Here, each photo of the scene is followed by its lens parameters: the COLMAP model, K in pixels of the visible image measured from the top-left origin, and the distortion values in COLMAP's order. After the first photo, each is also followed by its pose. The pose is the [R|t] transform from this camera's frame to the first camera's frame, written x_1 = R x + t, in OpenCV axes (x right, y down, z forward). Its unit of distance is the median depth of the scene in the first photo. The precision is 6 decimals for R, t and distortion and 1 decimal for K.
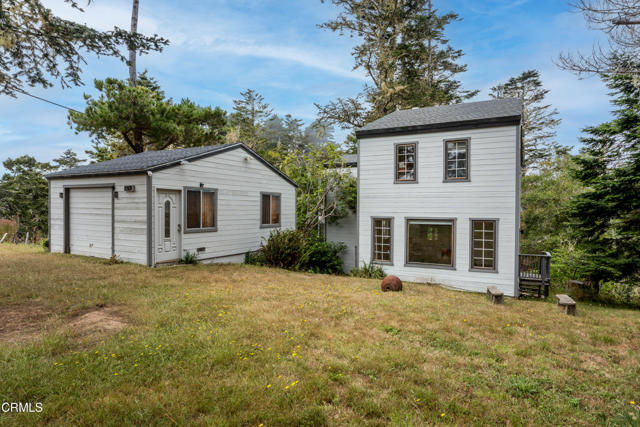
lens RADIAL K [[372.1, 0, 320.0], [0, 372.1, 213.5], [0, 0, 1]] dist [-0.000003, -0.000008]
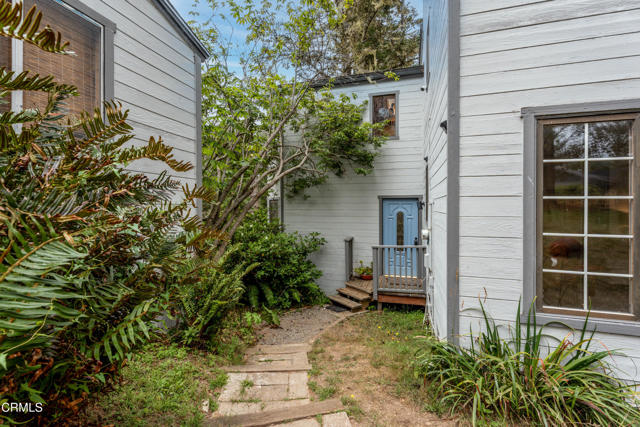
lens RADIAL K [[291.8, 0, 320.0], [0, 291.8, 213.5], [0, 0, 1]] dist [0.001856, 0.000645]
pose [[0.983341, -0.005614, 0.181682, -0.008855], [0.004310, 0.999962, 0.007572, 0.051640], [-0.181717, -0.006662, 0.983328, 0.649789]]
